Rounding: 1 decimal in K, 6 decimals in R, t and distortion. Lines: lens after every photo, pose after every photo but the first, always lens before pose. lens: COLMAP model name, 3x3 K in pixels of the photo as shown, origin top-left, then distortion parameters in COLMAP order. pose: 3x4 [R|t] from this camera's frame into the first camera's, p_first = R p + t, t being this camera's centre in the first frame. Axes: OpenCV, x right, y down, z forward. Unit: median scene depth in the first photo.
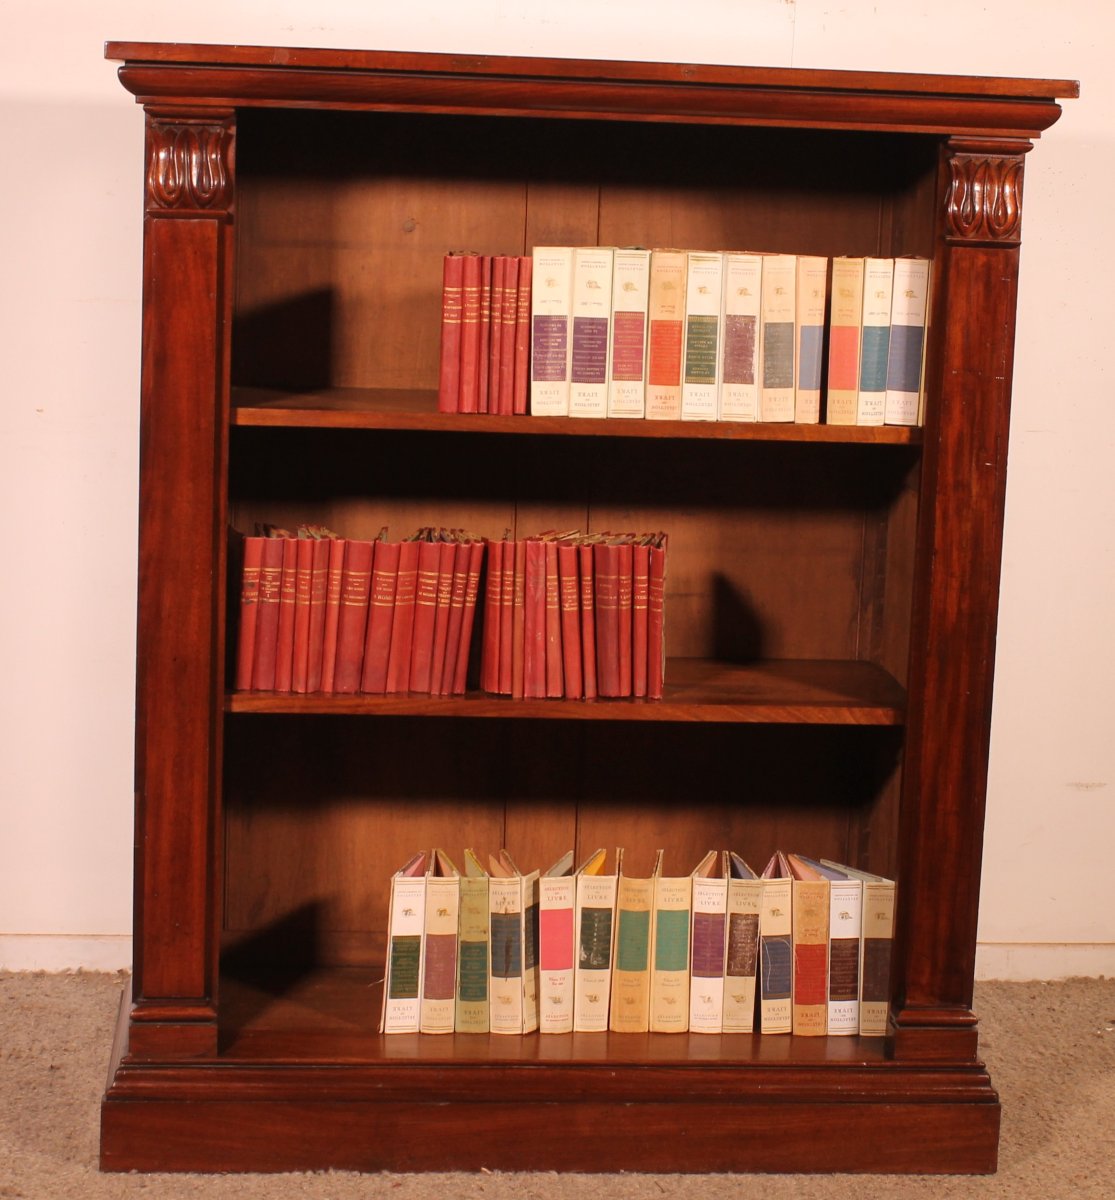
lens RADIAL K [[2811.4, 0, 561.0], [0, 2811.4, 530.5], [0, 0, 1]] dist [-0.035131, -0.539997]
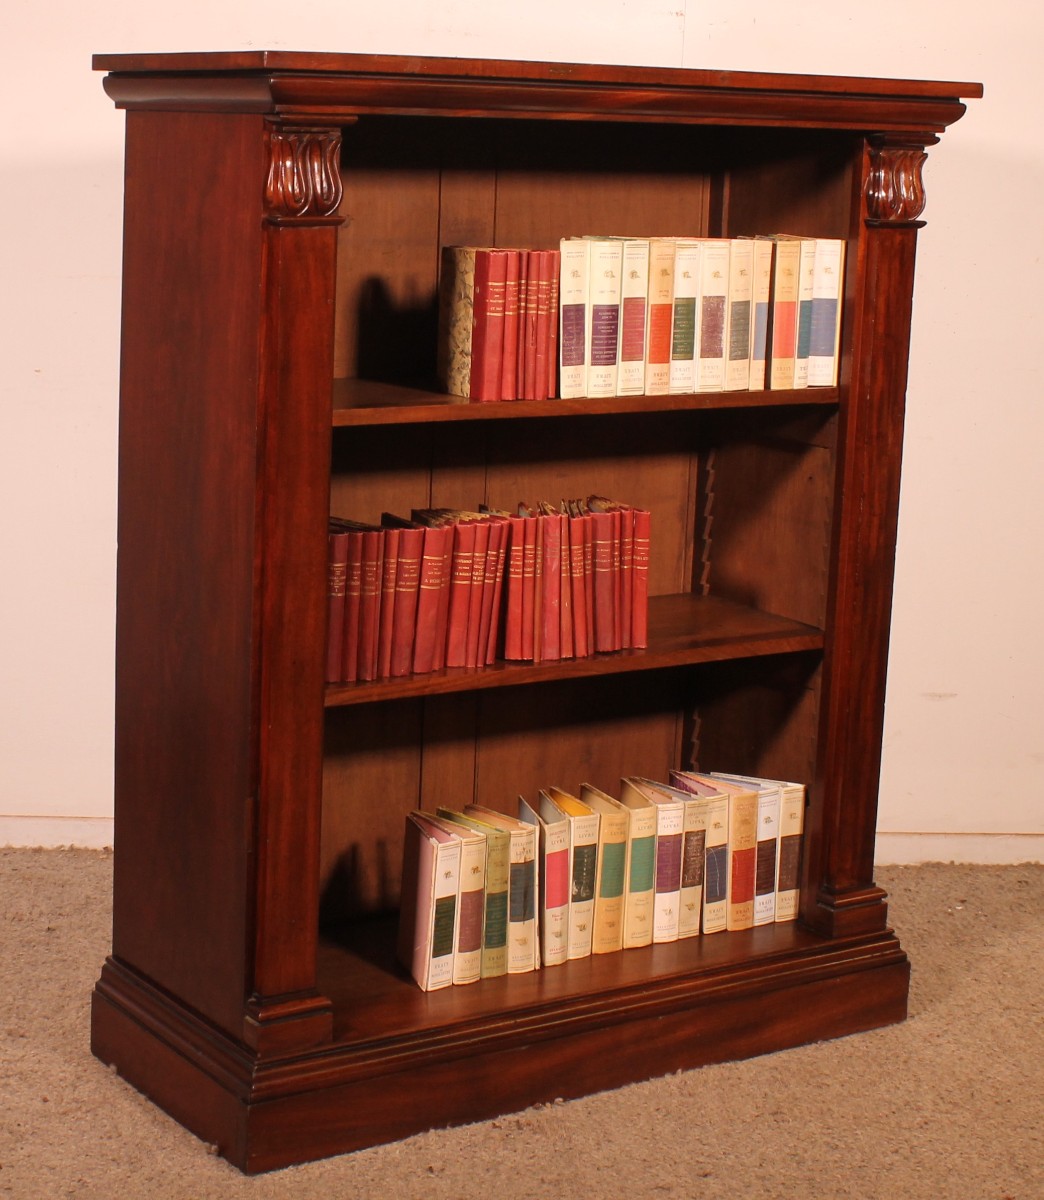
lens RADIAL K [[2422.4, 0, 306.6], [0, 2422.4, 498.4], [0, 0, 1]] dist [-0.110464, 0.188050]
pose [[0.902189, -0.081615, 0.423549, -0.485600], [0.069852, 0.996619, 0.043252, -0.049163], [-0.425647, -0.009436, 0.904840, 0.206483]]
